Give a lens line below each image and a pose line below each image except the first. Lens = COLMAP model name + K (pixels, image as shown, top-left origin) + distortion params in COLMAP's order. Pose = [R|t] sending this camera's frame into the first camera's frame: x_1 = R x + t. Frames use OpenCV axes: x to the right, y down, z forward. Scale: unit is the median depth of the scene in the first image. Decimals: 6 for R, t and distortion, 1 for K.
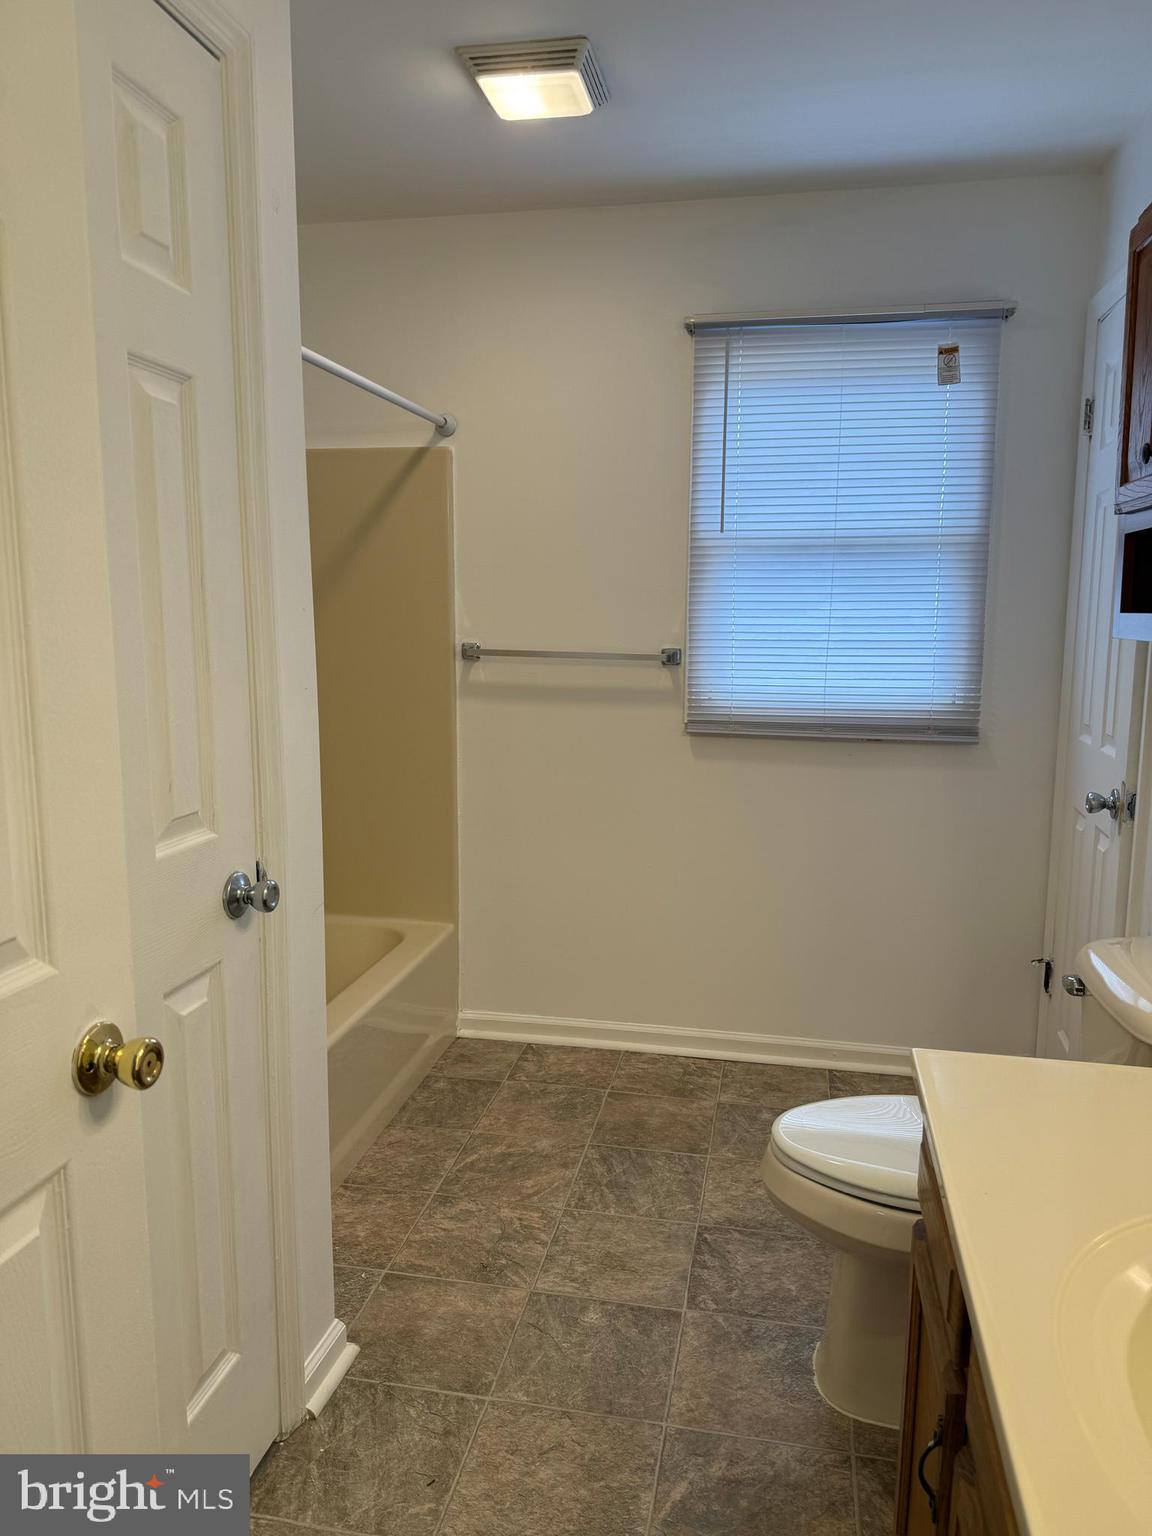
lens RADIAL K [[1091.8, 0, 577.3], [0, 1091.8, 781.0], [0, 0, 1]] dist [0.075943, -0.094131]
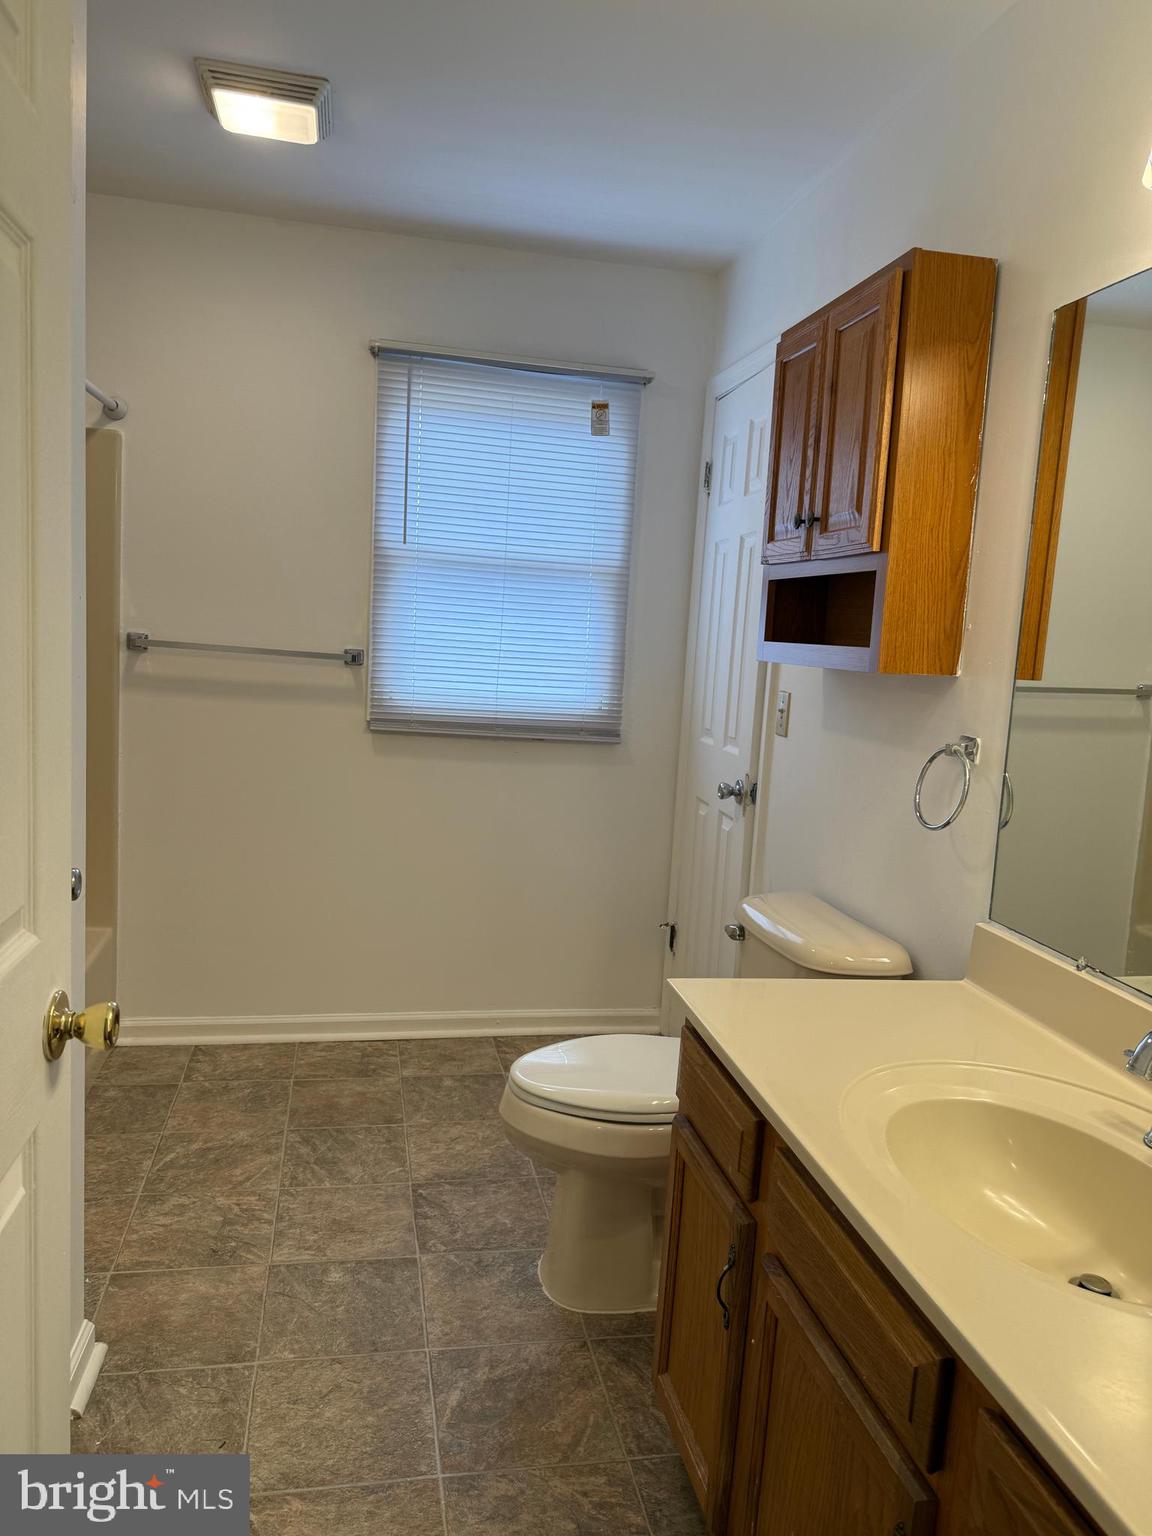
lens RADIAL K [[1091.8, 0, 586.1], [0, 1091.8, 772.3], [0, 0, 1]] dist [0.075943, -0.094131]
pose [[0.919522, -0.000391, 0.393038, -0.153996], [0.004439, 0.999946, -0.009391, 0.009171], [-0.393013, 0.010380, 0.919474, -0.065792]]
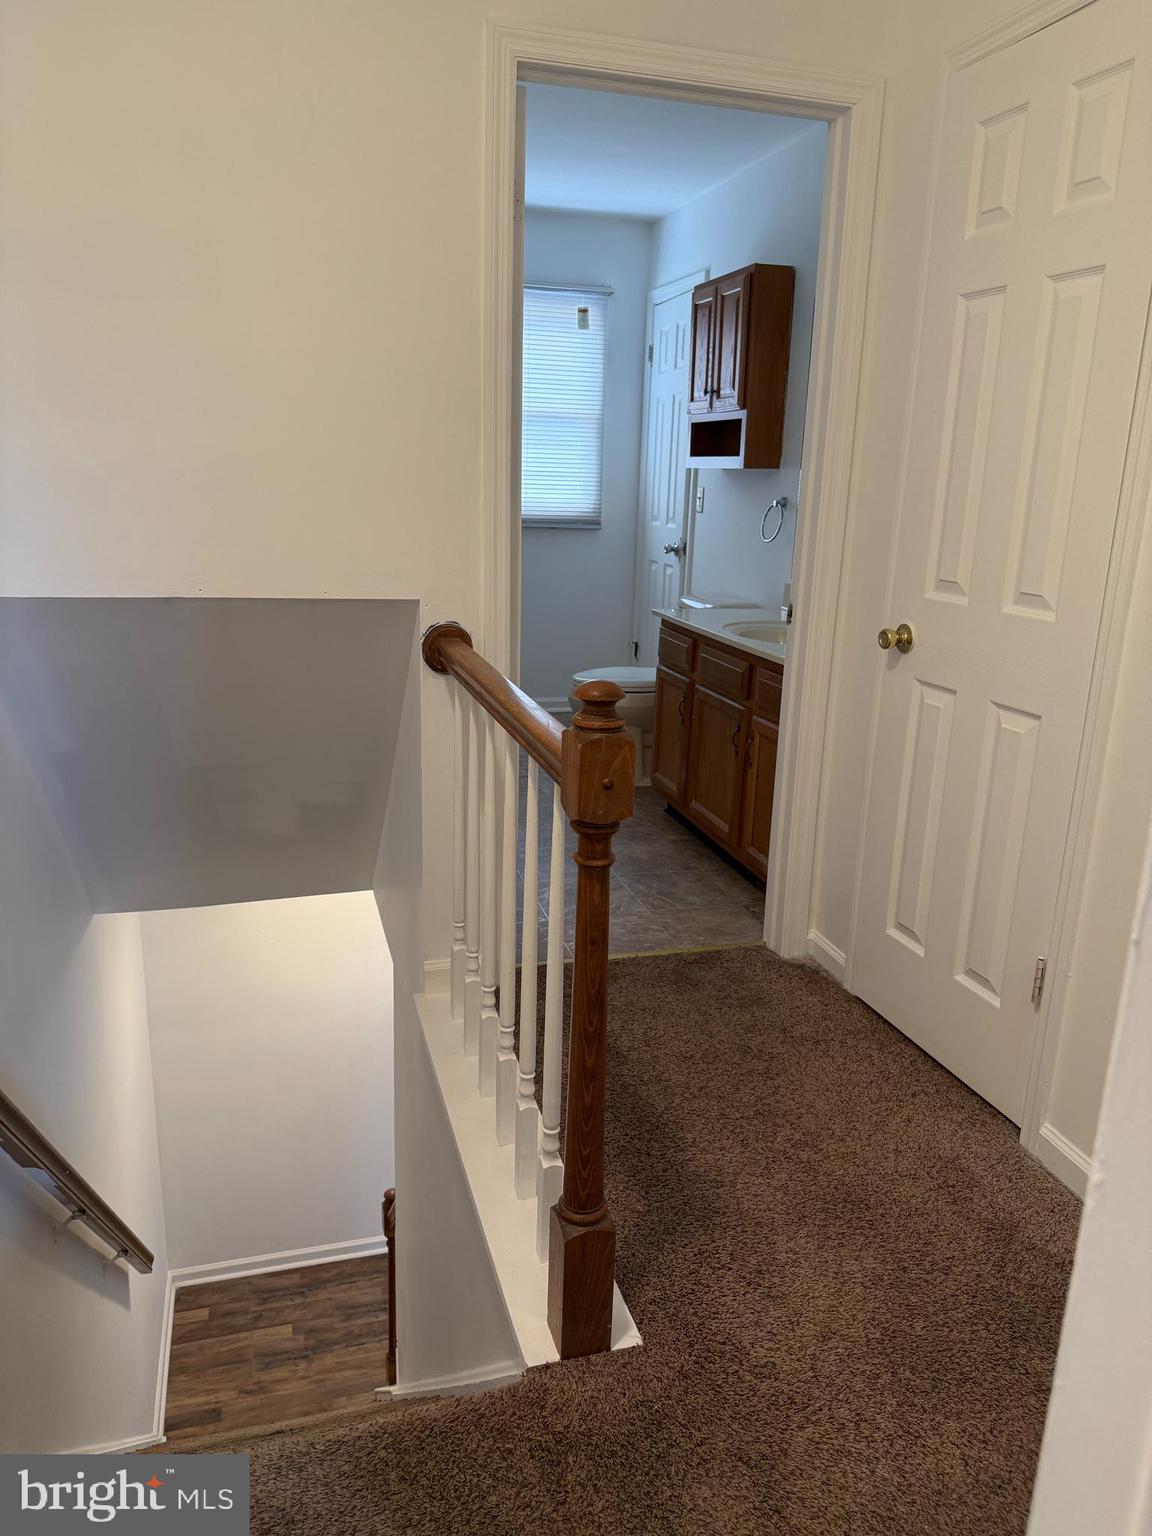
lens RADIAL K [[1091.8, 0, 584.2], [0, 1091.8, 775.3], [0, 0, 1]] dist [0.075943, -0.094131]
pose [[0.888703, -0.102604, 0.446855, -0.660207], [0.045015, 0.989455, 0.137666, 0.150757], [-0.456268, -0.102229, 0.883951, -0.835572]]
